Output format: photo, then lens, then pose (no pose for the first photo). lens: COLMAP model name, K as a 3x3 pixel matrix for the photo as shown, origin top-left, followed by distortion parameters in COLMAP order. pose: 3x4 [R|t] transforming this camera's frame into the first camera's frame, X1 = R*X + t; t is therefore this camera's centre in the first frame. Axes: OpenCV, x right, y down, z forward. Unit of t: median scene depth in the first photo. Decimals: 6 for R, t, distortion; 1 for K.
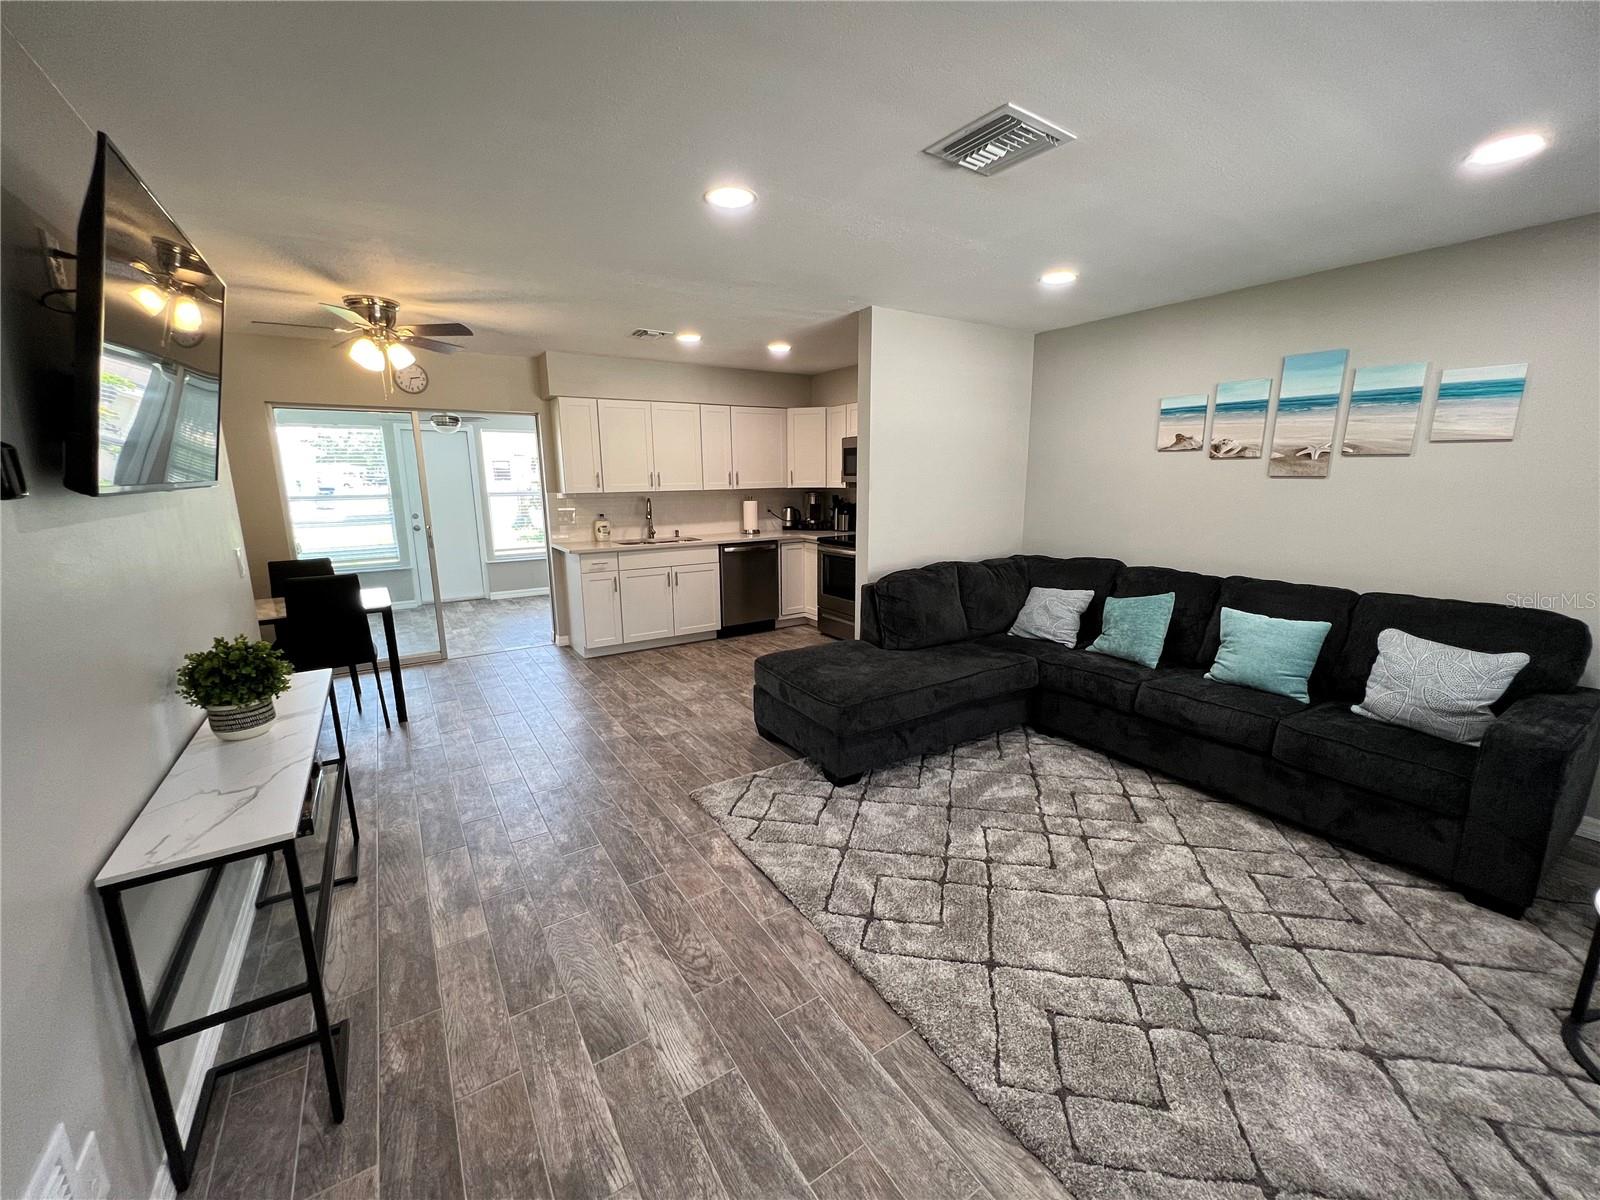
lens RADIAL K [[639.3, 0, 802.2], [0, 639.3, 605.8], [0, 0, 1]] dist [0.000671, 0.000005]
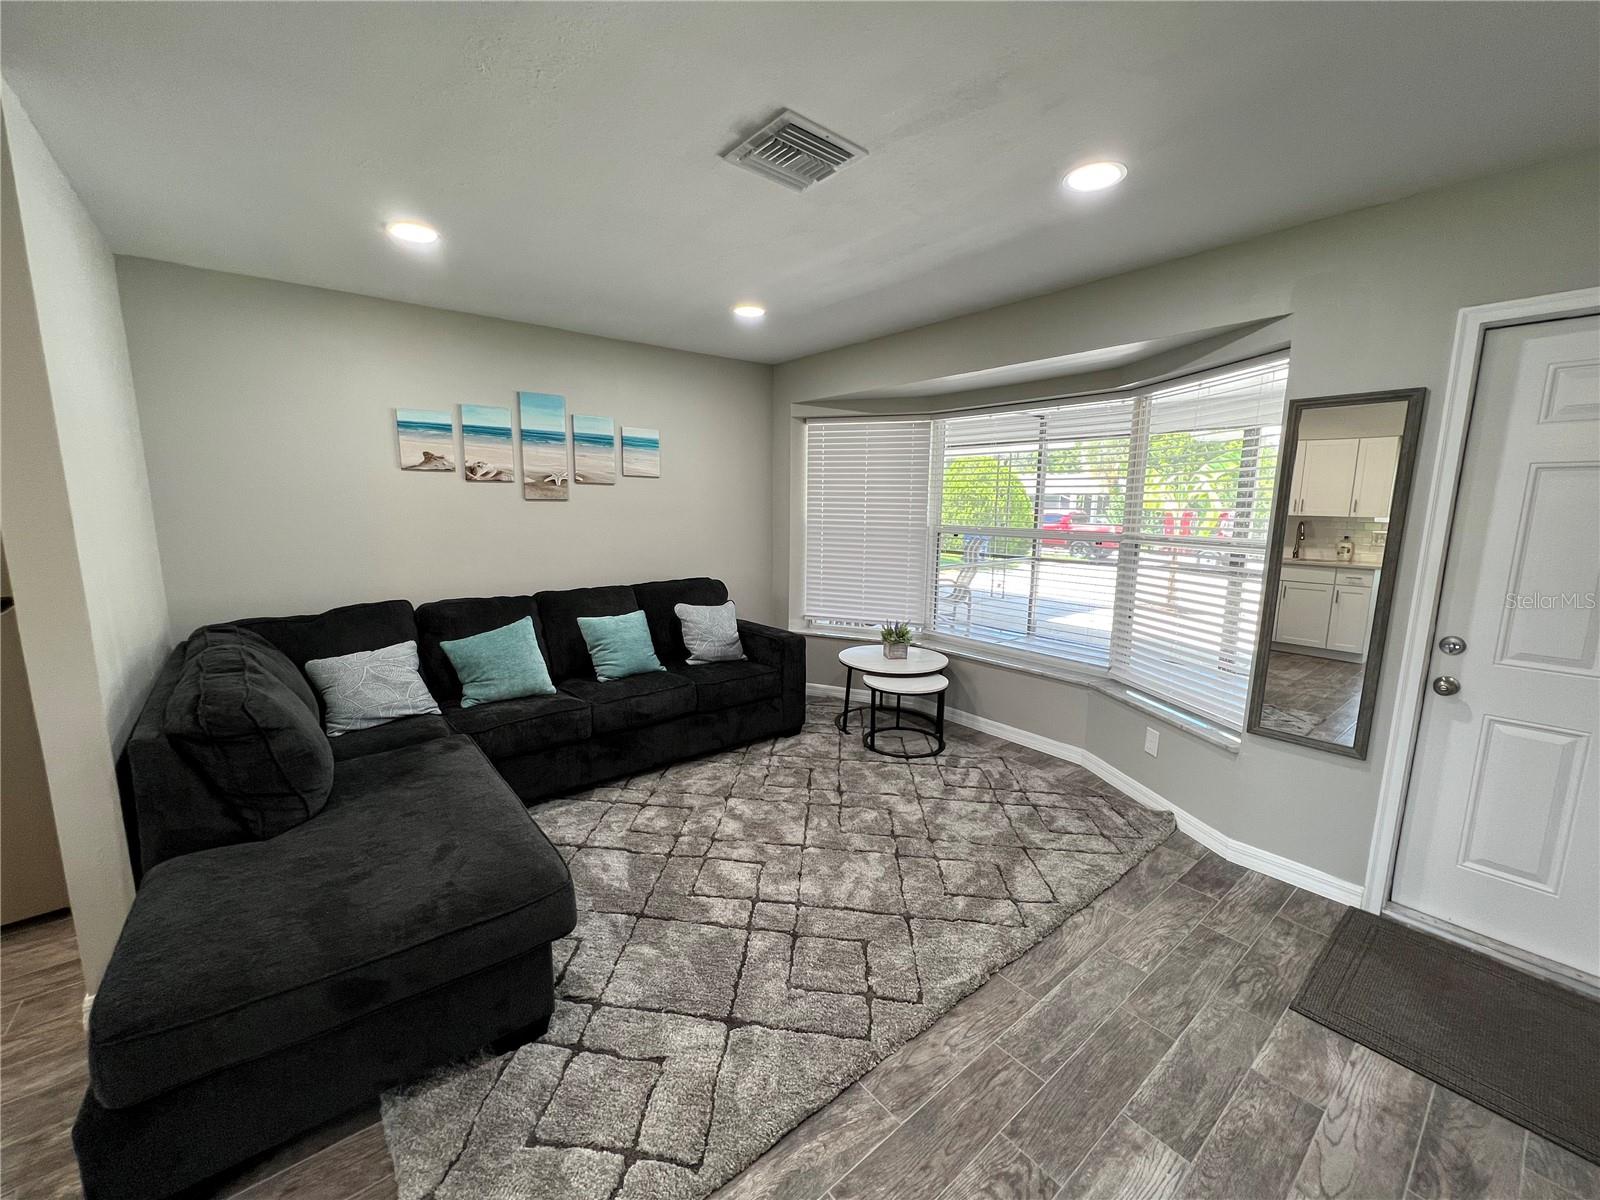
lens RADIAL K [[638.4, 0, 800.0], [0, 638.4, 600.0], [0, 0, 1]] dist [0.002252, 0.000378]
pose [[-0.101256, -0.146092, 0.984075, -0.463184], [0.198534, 0.966296, 0.163881, -0.135076], [-0.974850, 0.211966, -0.068839, 0.727052]]
